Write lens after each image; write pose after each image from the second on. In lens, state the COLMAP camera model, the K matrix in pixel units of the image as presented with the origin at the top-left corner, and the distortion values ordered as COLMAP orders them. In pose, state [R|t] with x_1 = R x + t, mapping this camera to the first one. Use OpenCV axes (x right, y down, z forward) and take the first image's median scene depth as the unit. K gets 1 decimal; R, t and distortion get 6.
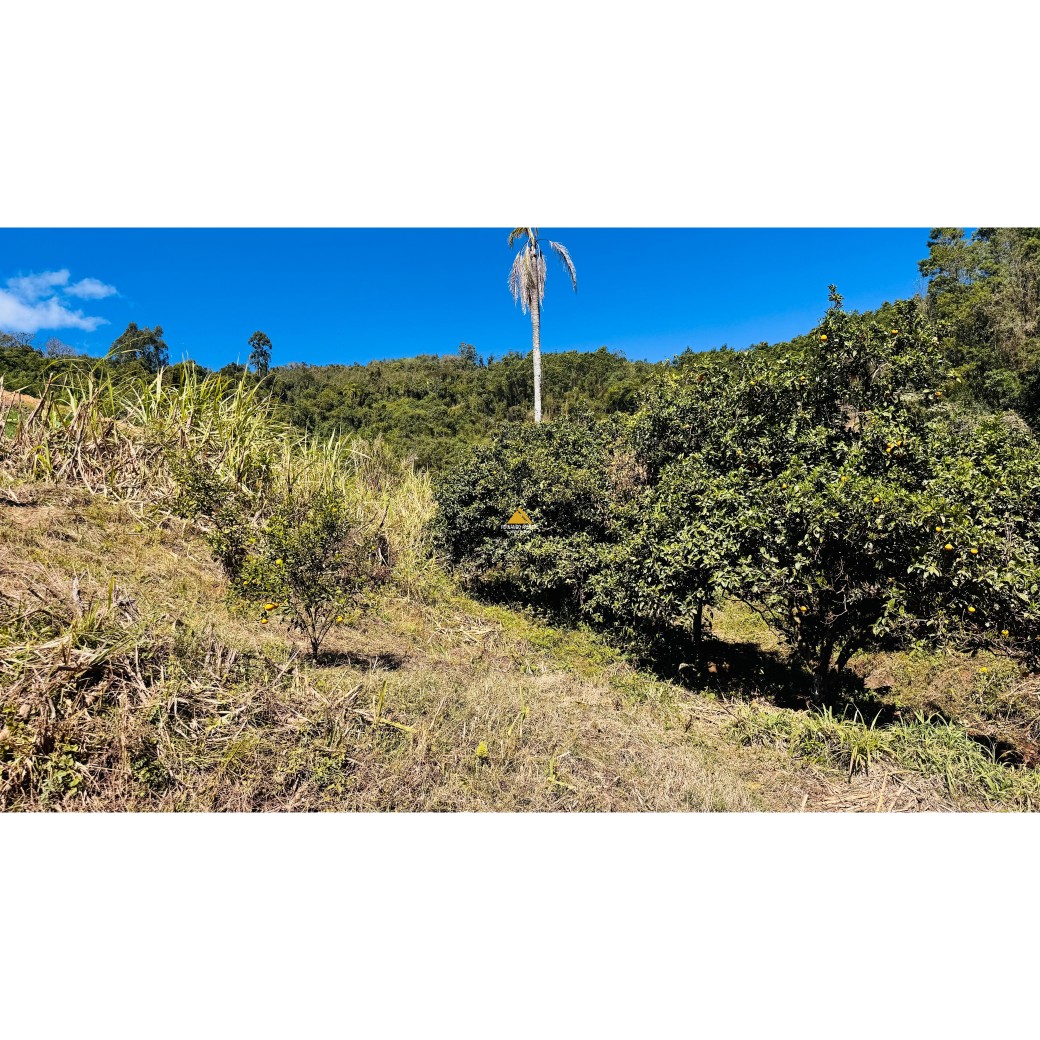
lens RADIAL K [[724.0, 0, 516.5], [0, 724.0, 521.2], [0, 0, 1]] dist [0.068955, -0.094577]
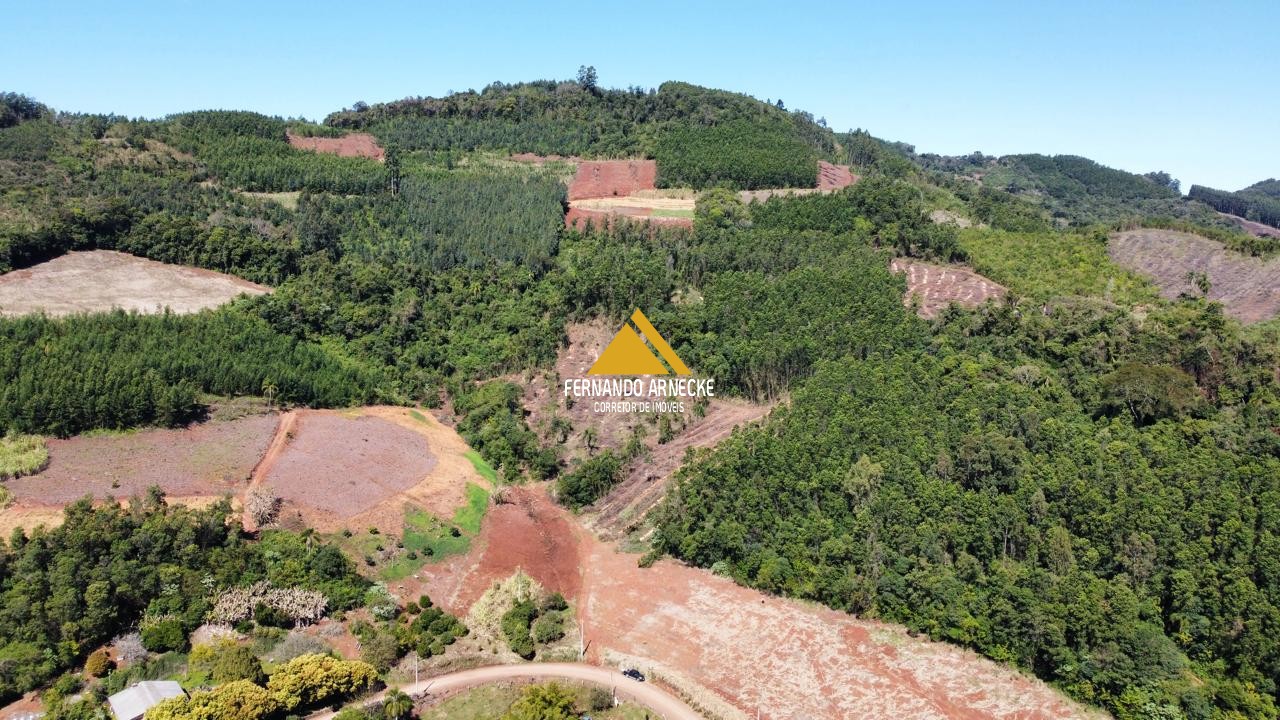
lens RADIAL K [[960.3, 0, 643.6], [0, 960.3, 365.4], [0, 0, 1]] dist [0.000641, -0.003549]
pose [[0.997367, 0.069473, -0.020788, 0.304800], [-0.061864, 0.964713, 0.255934, -1.093176], [0.037835, -0.253974, 0.966471, -1.701198]]
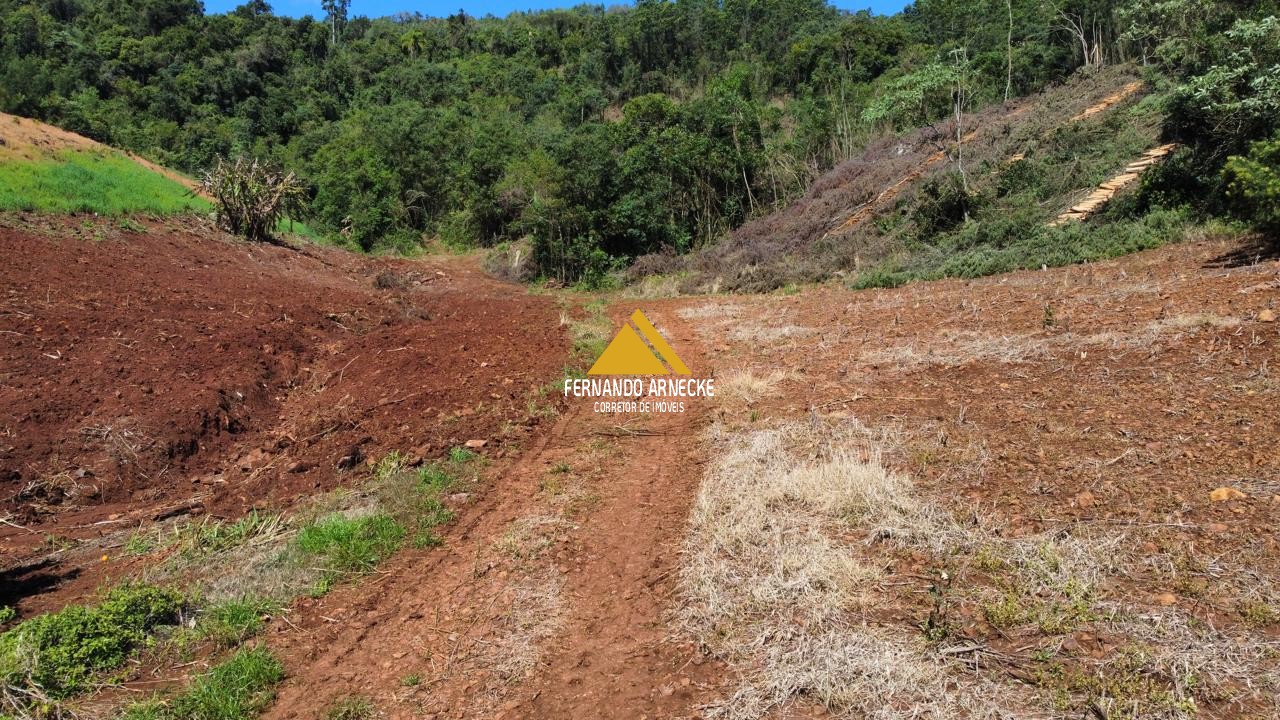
lens RADIAL K [[960.3, 0, 633.3], [0, 960.3, 358.8], [0, 0, 1]] dist [0.000641, -0.003549]
pose [[0.993042, 0.060539, -0.101008, 0.170585], [-0.048244, 0.991599, 0.120013, -0.010125], [0.107425, -0.114305, 0.987621, 0.228925]]
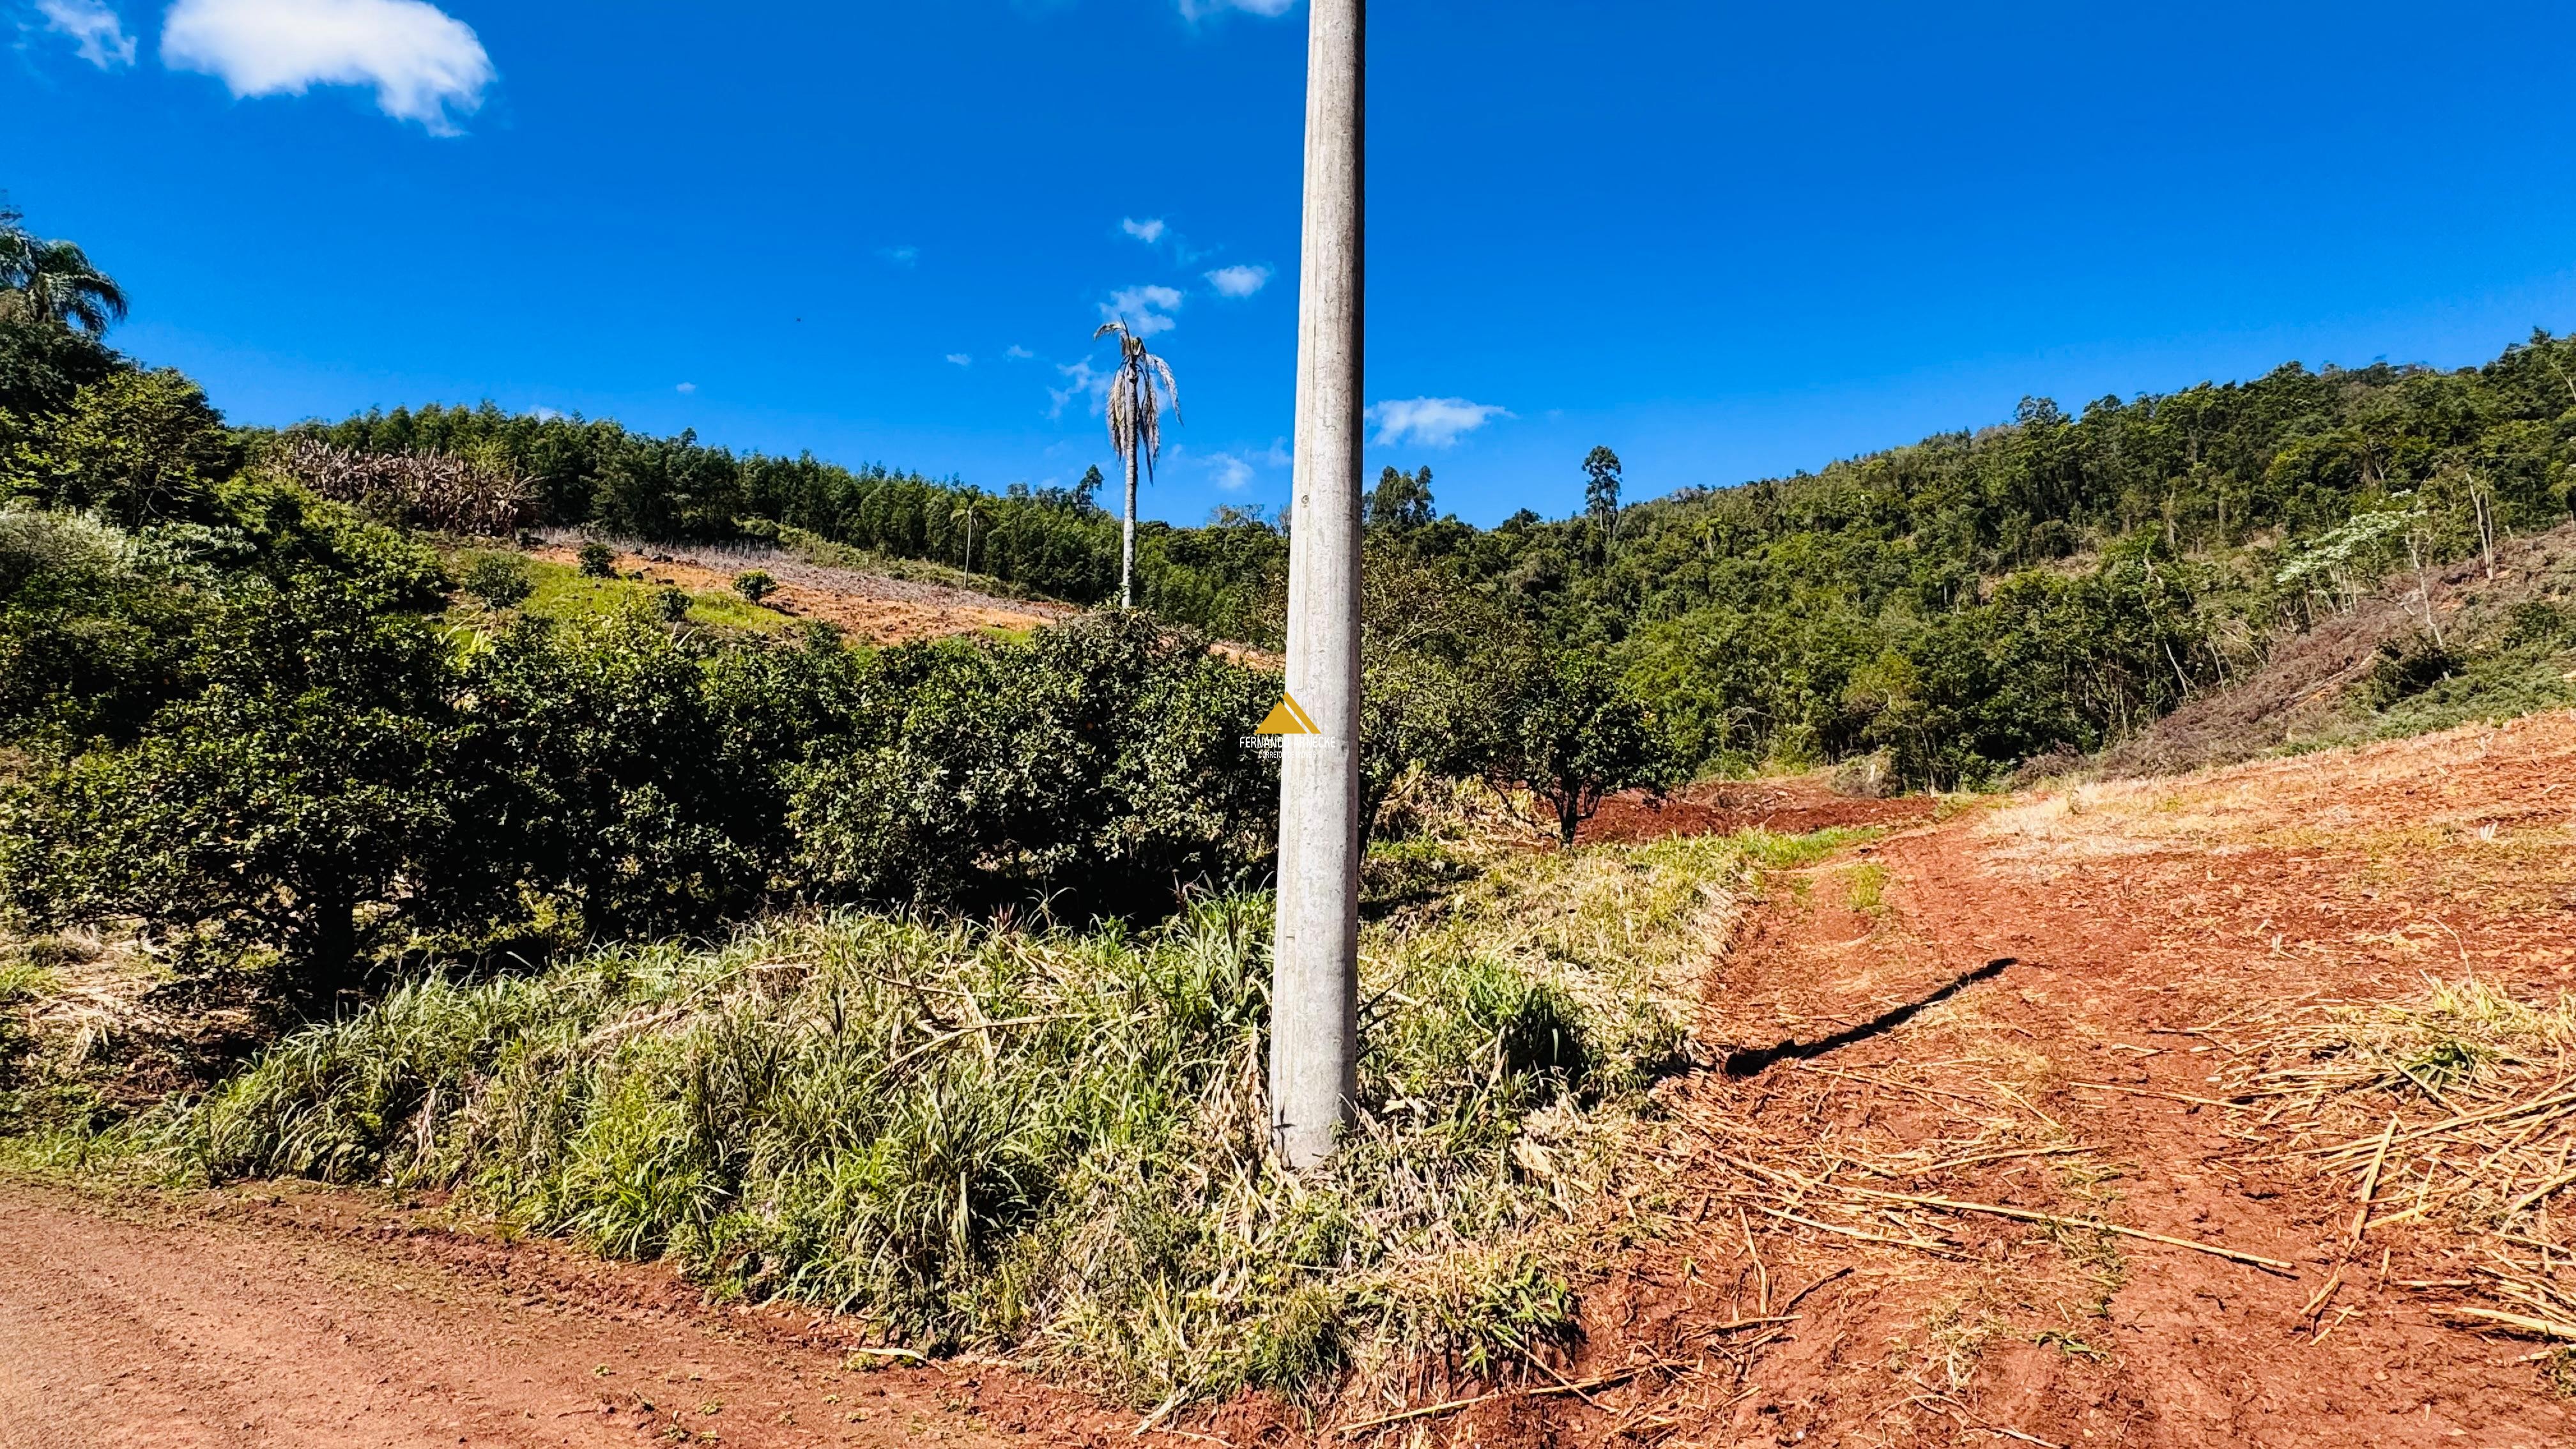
lens RADIAL K [[1317.0, 0, 1294.9], [0, 1317.0, 718.5], [0, 0, 1]] dist [-0.005952, 0.000228]
pose [[0.807607, -0.035516, -0.588650, 0.206571], [0.012470, 0.998990, -0.043166, 0.002238], [0.589589, 0.027521, 0.807235, 0.034729]]
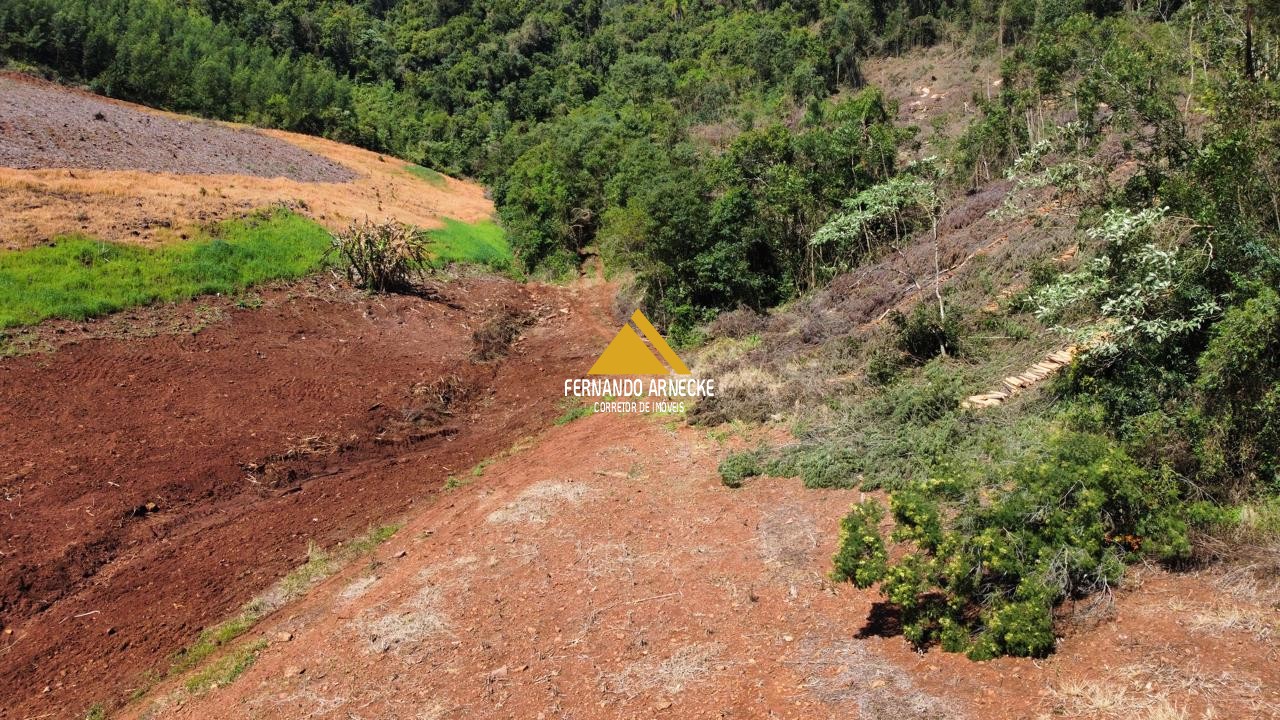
lens RADIAL K [[960.3, 0, 638.3], [0, 960.3, 354.2], [0, 0, 1]] dist [0.000641, -0.003549]
pose [[0.900651, 0.097281, -0.423514, 0.307865], [-0.009197, 0.978668, 0.205240, -0.093055], [0.434446, -0.180954, 0.882333, 0.290917]]
